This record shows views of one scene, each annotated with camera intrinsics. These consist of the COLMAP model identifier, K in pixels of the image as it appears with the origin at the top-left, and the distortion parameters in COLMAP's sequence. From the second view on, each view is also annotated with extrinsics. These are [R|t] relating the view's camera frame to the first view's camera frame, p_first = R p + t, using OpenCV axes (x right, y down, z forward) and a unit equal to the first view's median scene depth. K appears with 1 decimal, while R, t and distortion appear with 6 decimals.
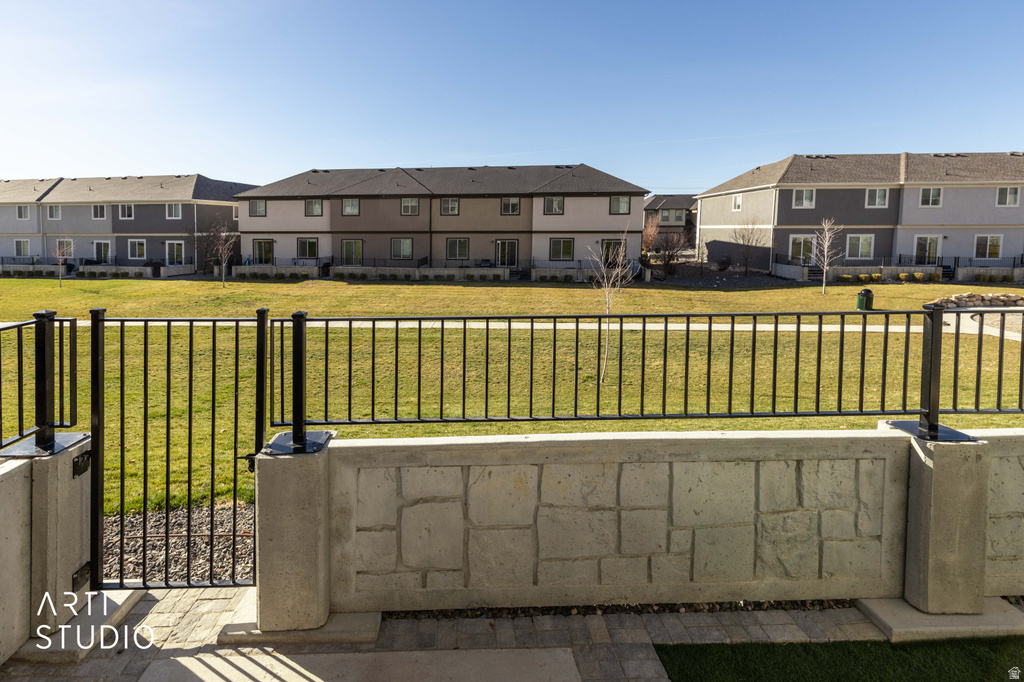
lens RADIAL K [[487.3, 0, 449.6], [0, 487.3, 265.1], [0, 0, 1]] dist [0.002462, 0.000900]
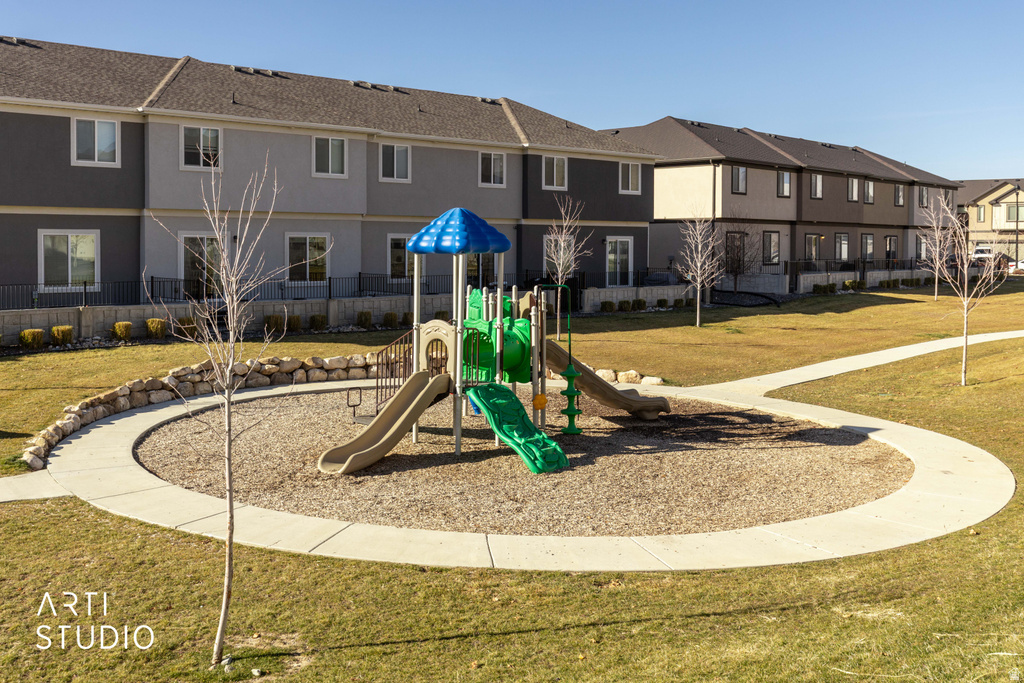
lens RADIAL K [[753.9, 0, 511.3], [0, 753.9, 297.8], [0, 0, 1]] dist [-0.000869, 0.000316]
pose [[0.737076, -0.022579, 0.675433, 0.717596], [0.049032, 0.998594, -0.020125, 0.025052], [-0.674029, 0.047952, 0.737147, 0.305383]]
